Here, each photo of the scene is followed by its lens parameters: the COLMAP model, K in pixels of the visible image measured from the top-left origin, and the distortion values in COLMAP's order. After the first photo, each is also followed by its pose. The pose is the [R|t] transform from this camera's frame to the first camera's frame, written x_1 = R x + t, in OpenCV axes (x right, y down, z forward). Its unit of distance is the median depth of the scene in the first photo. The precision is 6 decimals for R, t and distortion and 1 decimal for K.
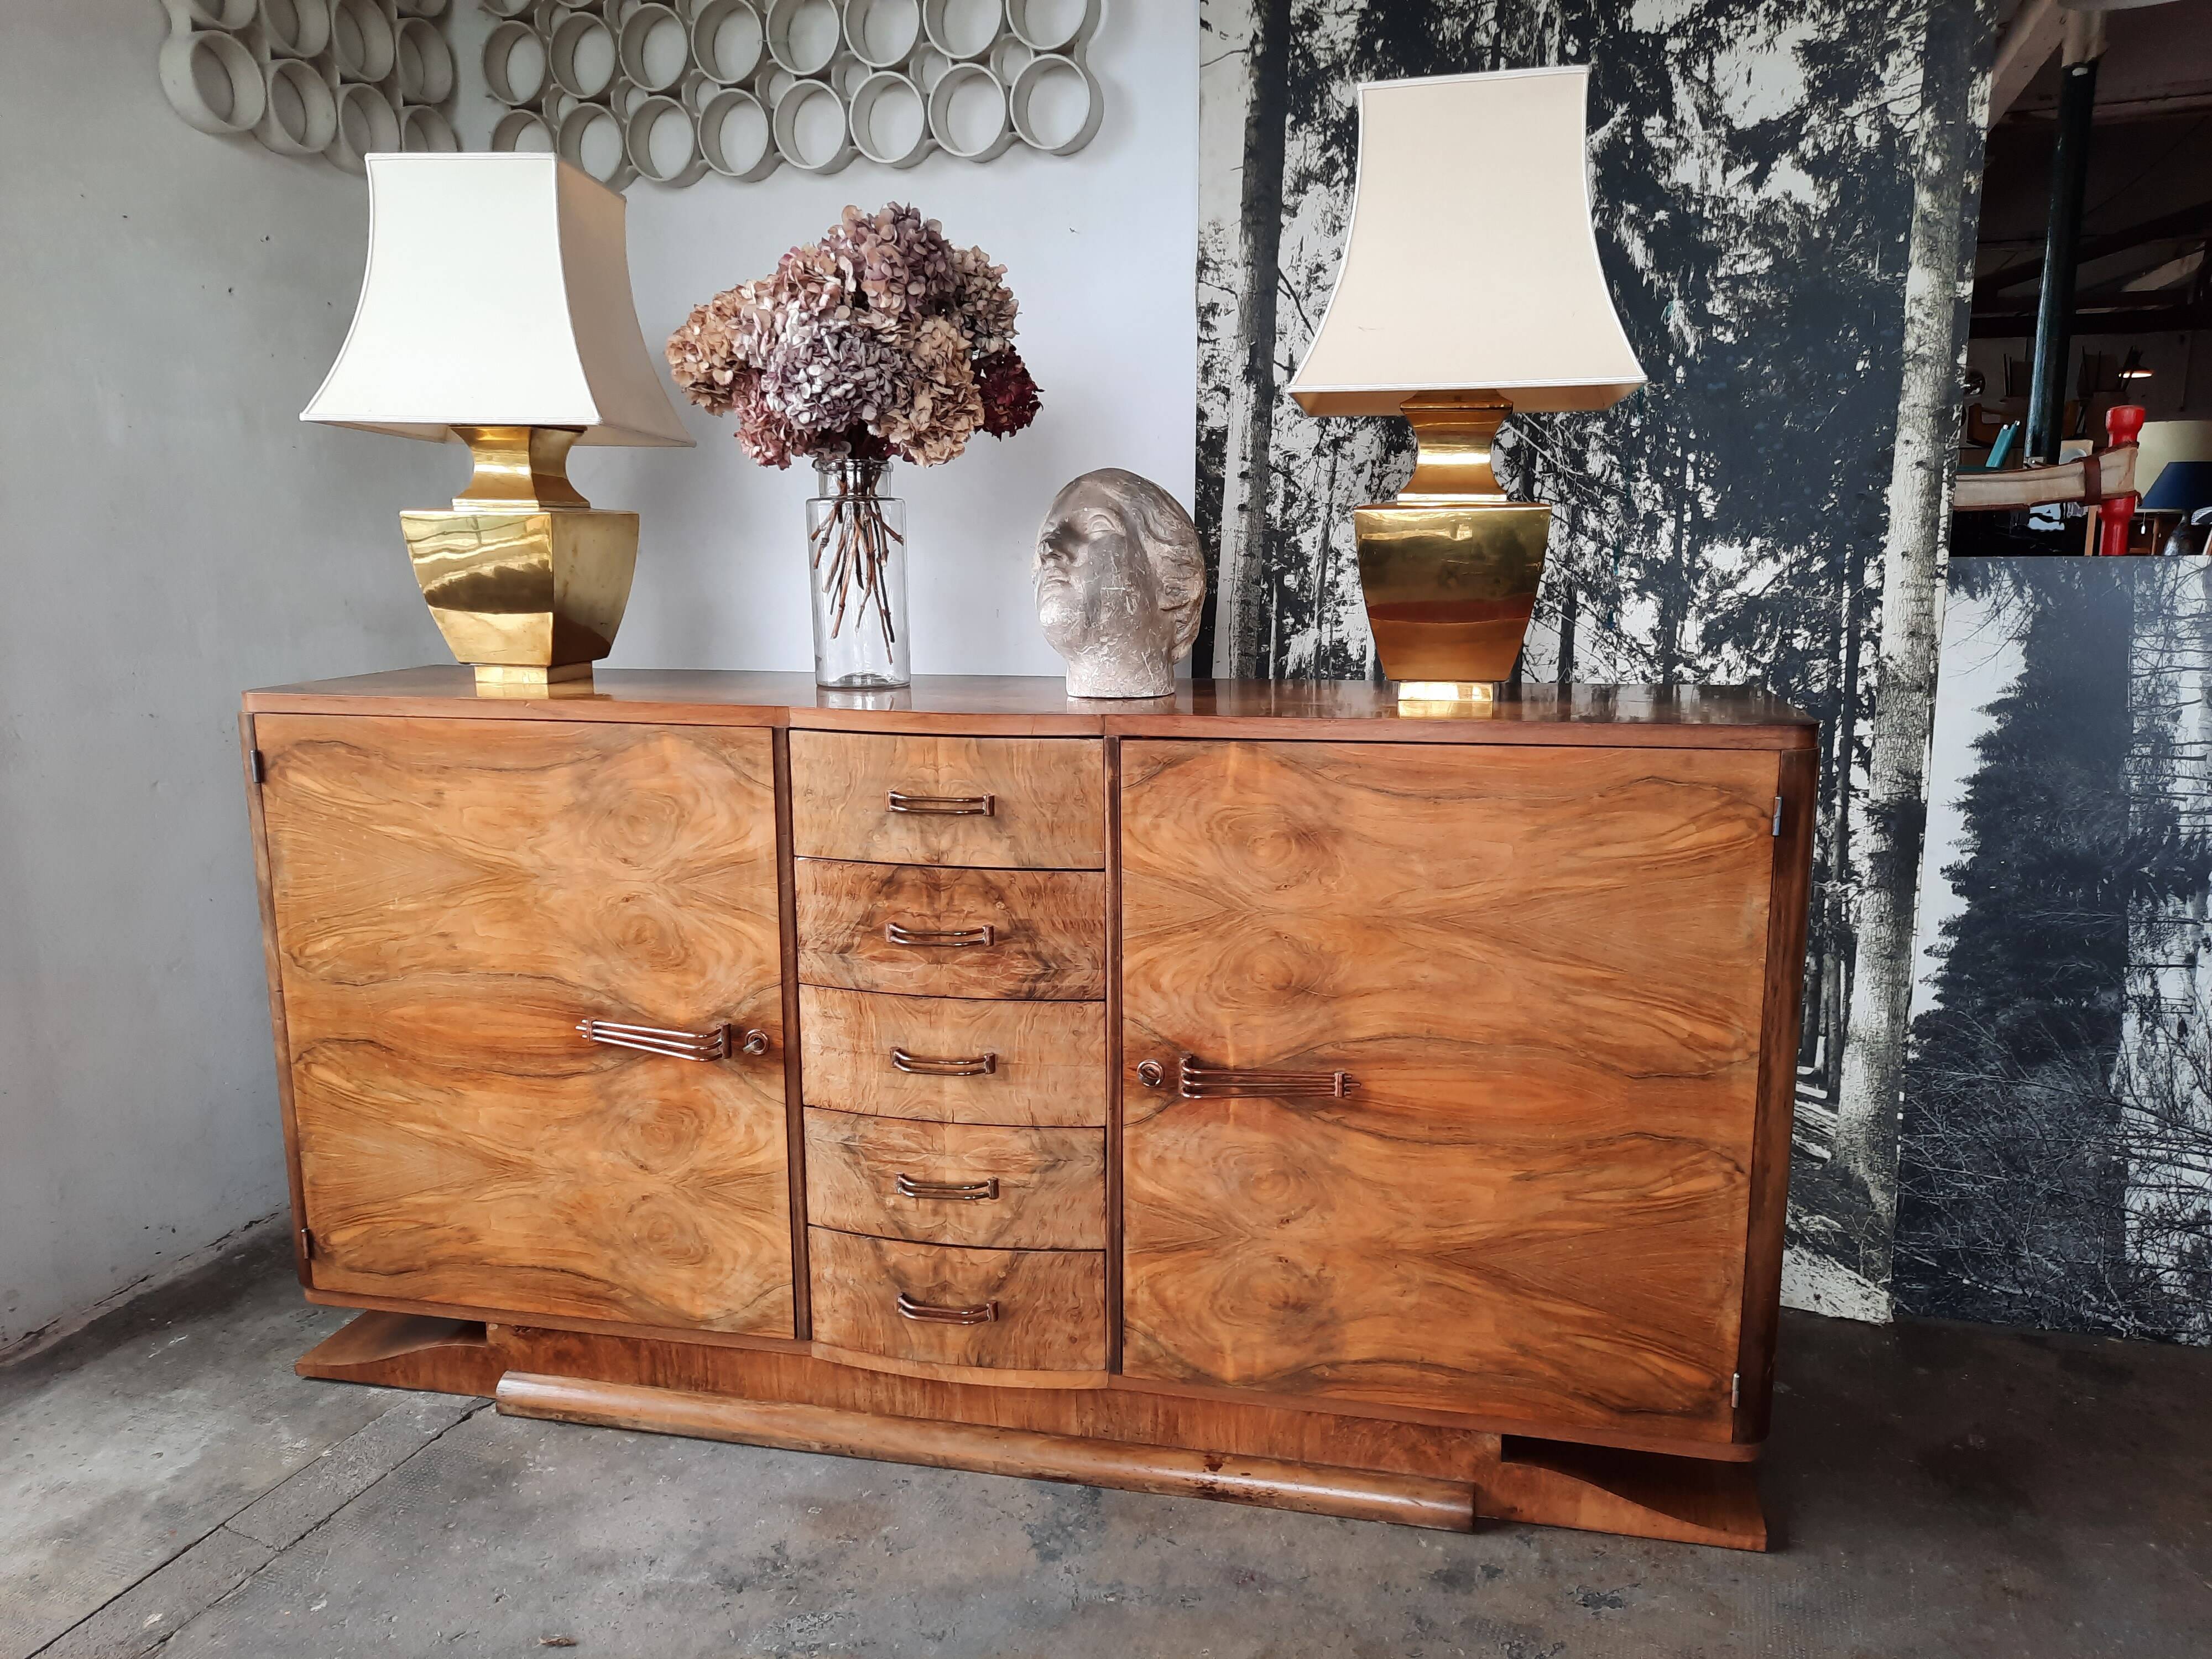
lens RADIAL K [[1627.5, 0, 1129.1], [0, 1627.5, 816.9], [0, 0, 1]] dist [0.051405, -0.056602]
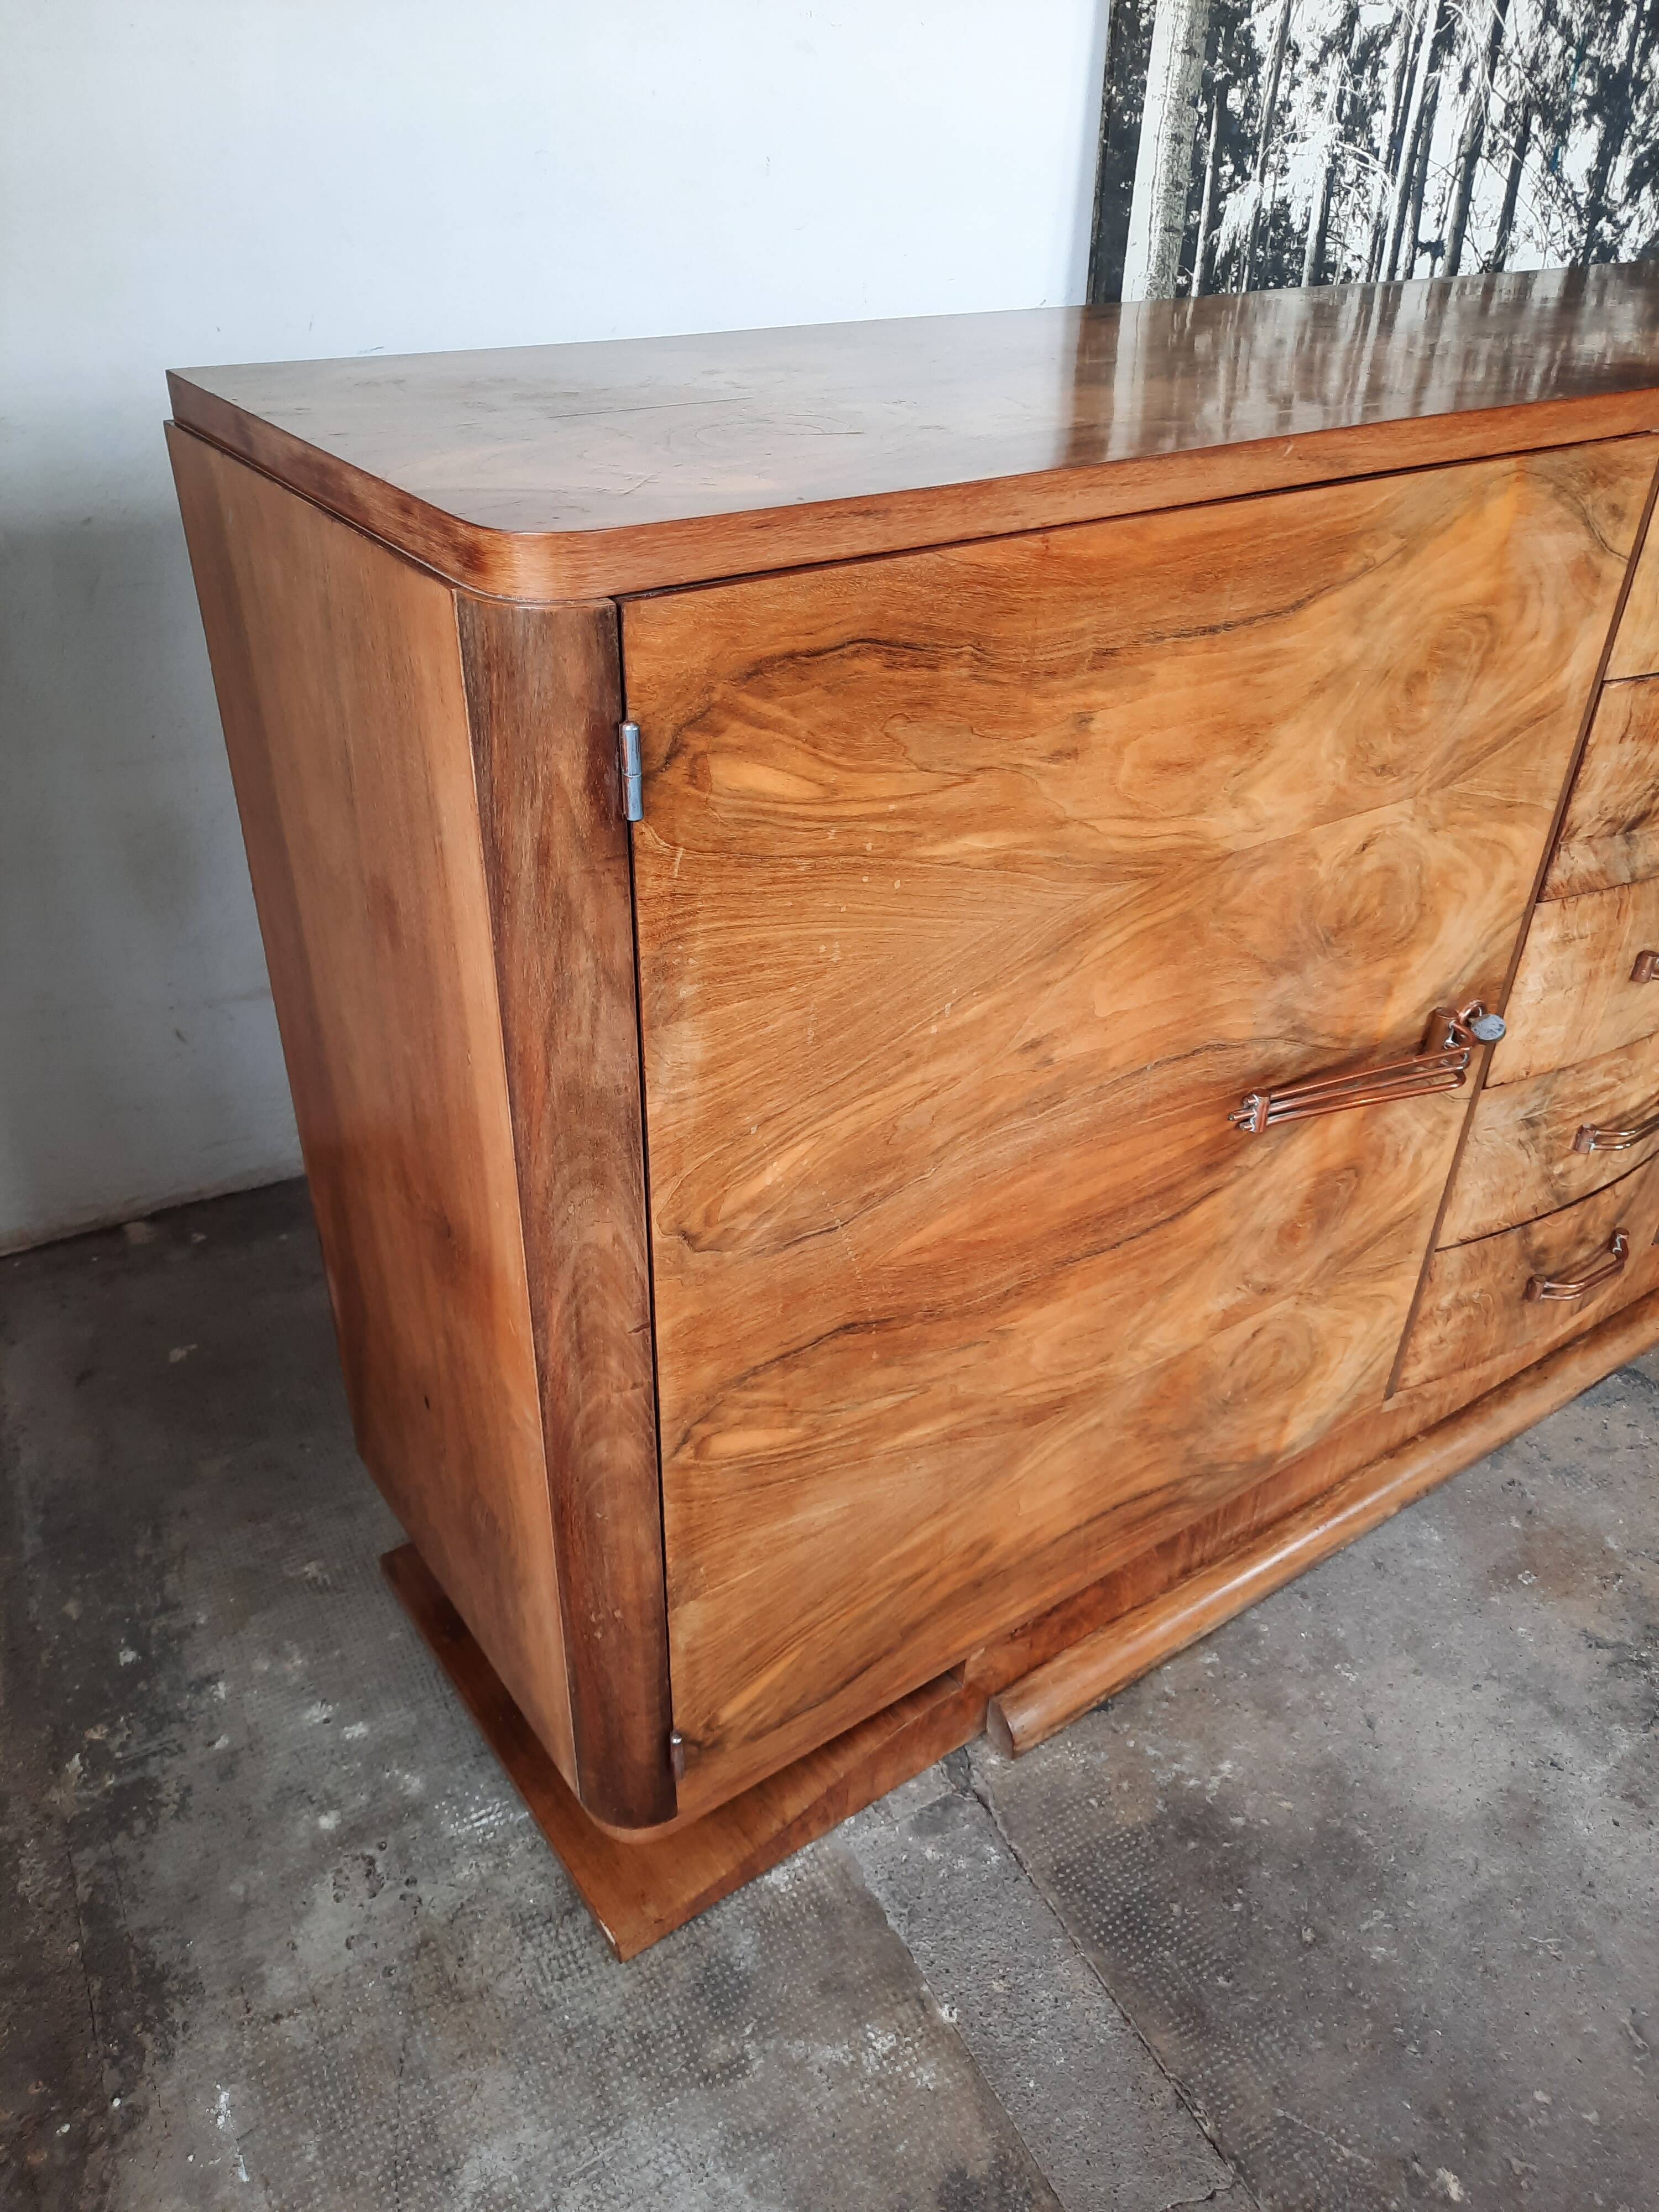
lens RADIAL K [[1627.5, 0, 829.1], [0, 1627.5, 1121.5], [0, 0, 1]] dist [0.051405, -0.056602]
pose [[0.675661, -0.386814, 0.627580, -0.783454], [0.106992, 0.893727, 0.435667, -0.112040], [-0.729407, -0.227217, 0.645242, 0.802446]]
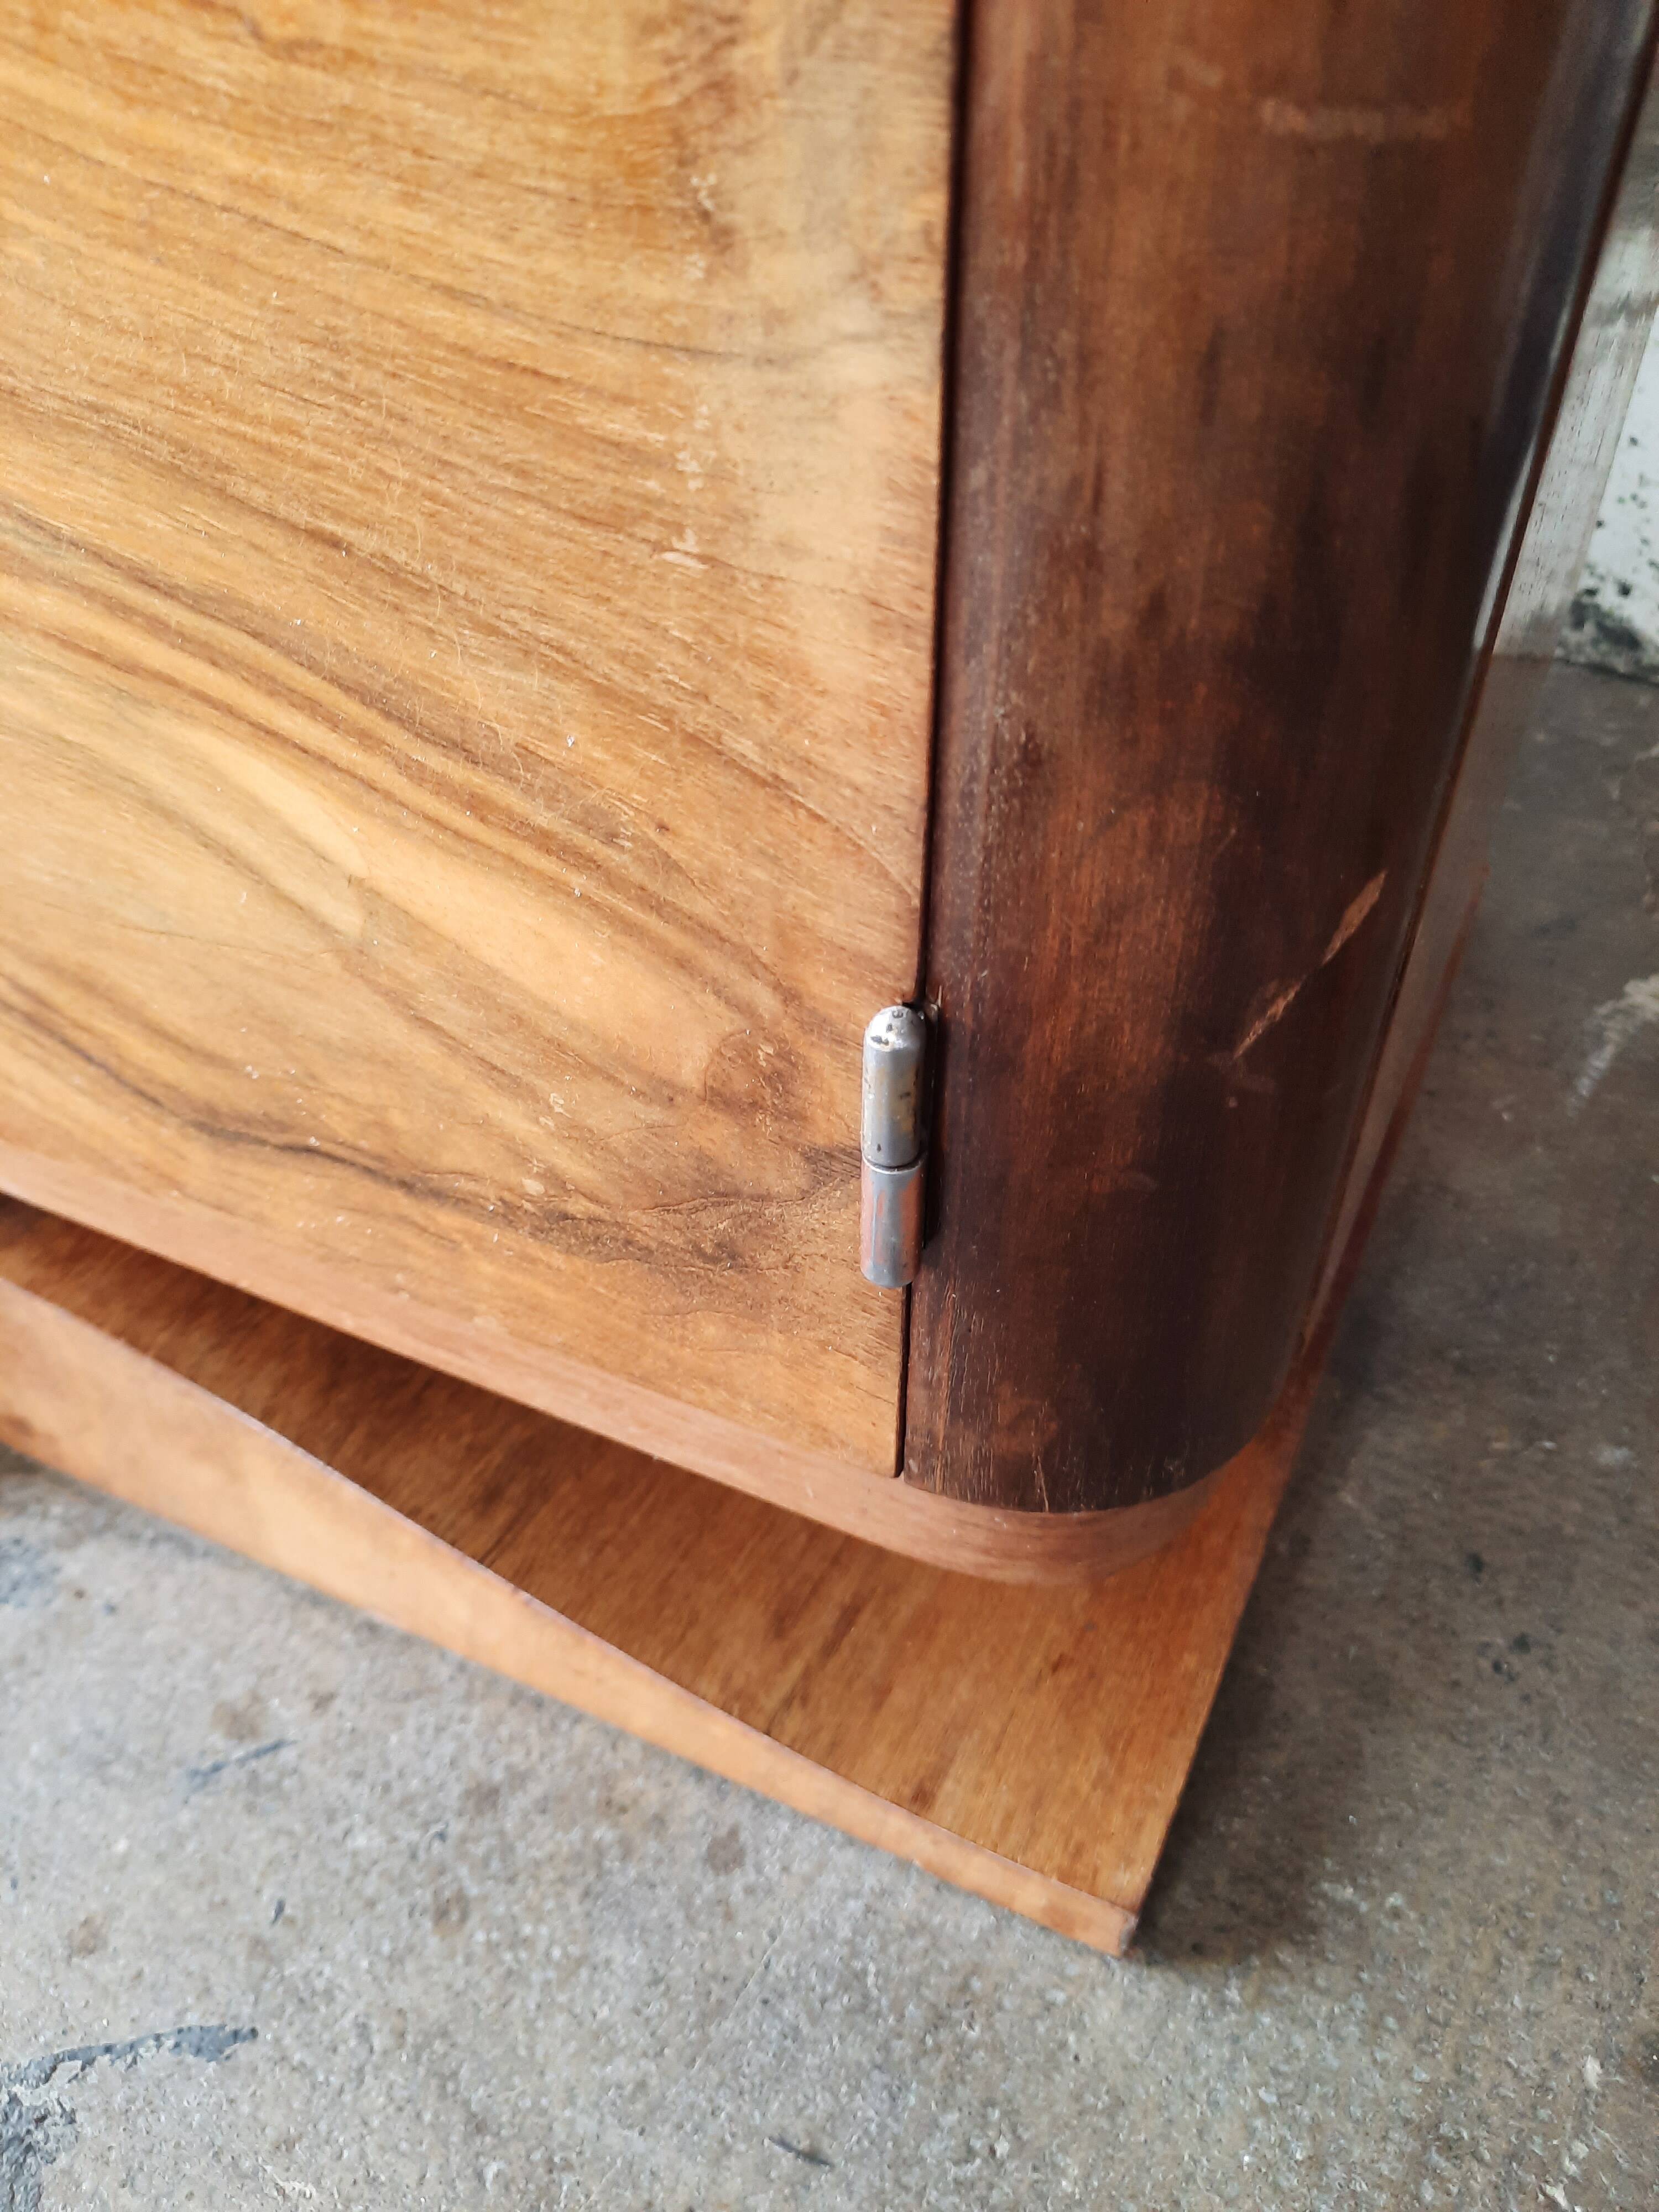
lens RADIAL K [[1627.5, 0, 825.2], [0, 1627.5, 1092.1], [0, 0, 1]] dist [0.051405, -0.056602]
pose [[0.971455, 0.146573, -0.186522, 0.358927], [-0.038702, 0.873669, 0.484979, 0.276486], [0.234044, -0.463916, 0.854403, 0.852504]]
